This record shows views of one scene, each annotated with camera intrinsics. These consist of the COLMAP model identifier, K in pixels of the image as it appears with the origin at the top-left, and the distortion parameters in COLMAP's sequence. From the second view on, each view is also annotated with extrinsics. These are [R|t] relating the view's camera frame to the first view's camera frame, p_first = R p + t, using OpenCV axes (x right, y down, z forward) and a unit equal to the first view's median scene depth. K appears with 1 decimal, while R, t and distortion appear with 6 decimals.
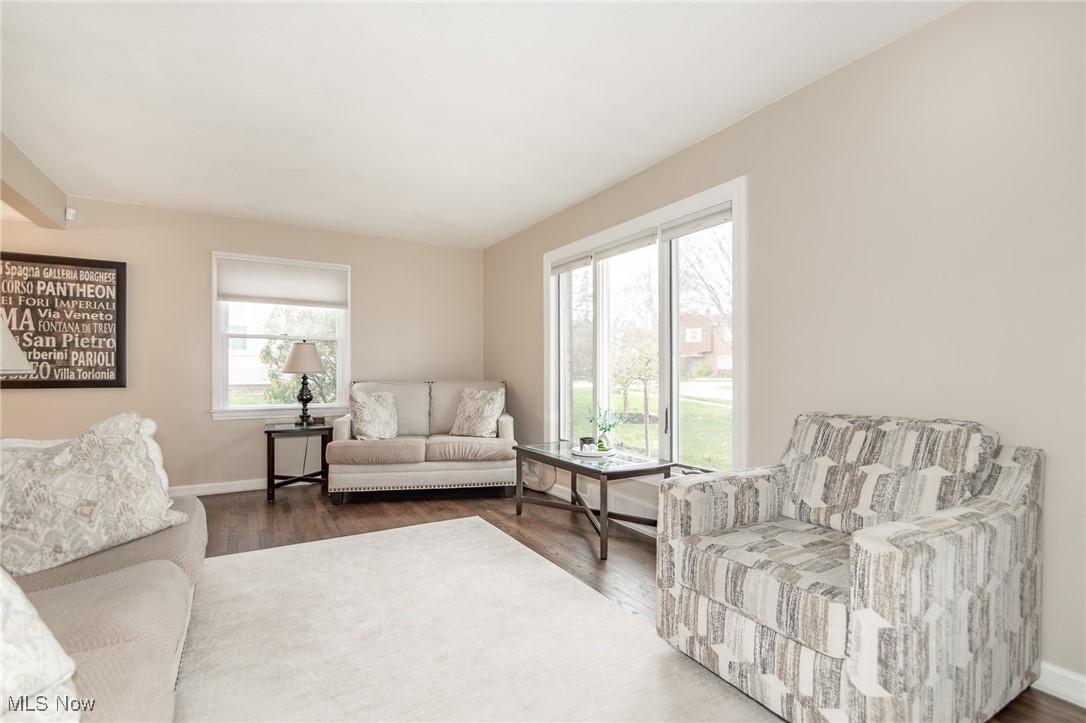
lens RADIAL K [[516.6, 0, 542.8], [0, 516.6, 369.5], [0, 0, 1]] dist [0.009767, -0.007854]
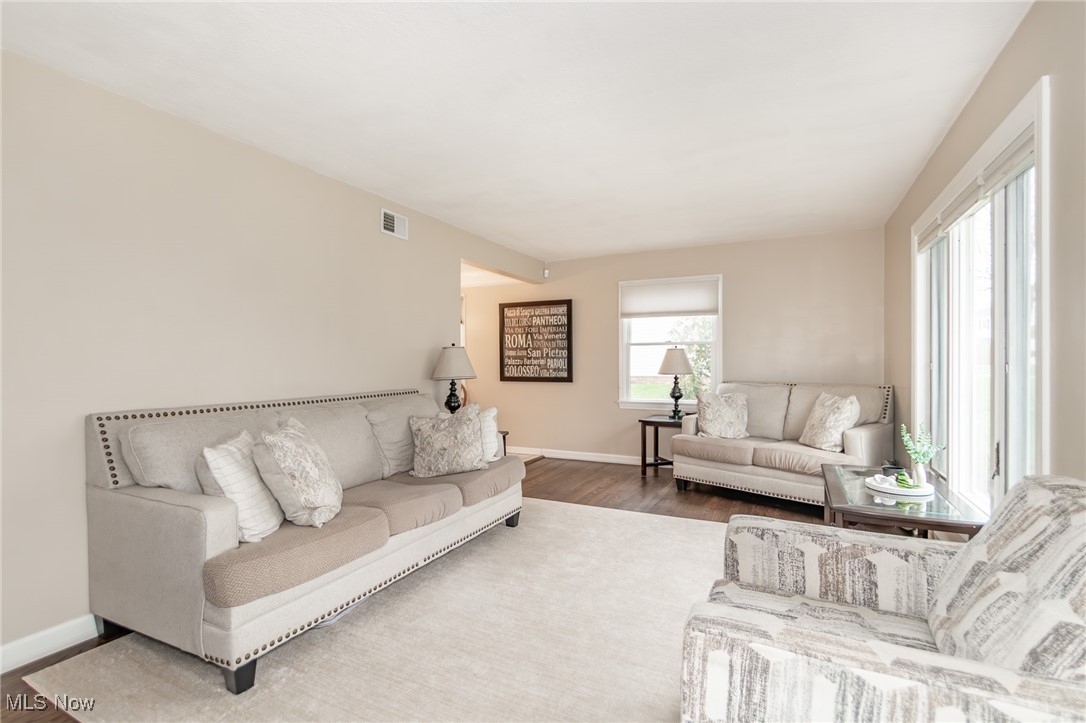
lens RADIAL K [[516.6, 0, 529.9], [0, 516.6, 367.6], [0, 0, 1]] dist [0.009767, -0.007854]
pose [[0.528844, 0.007057, -0.848689, 0.363797], [0.009772, 0.999849, 0.014403, -0.028216], [0.848663, -0.015910, 0.528695, 0.095952]]
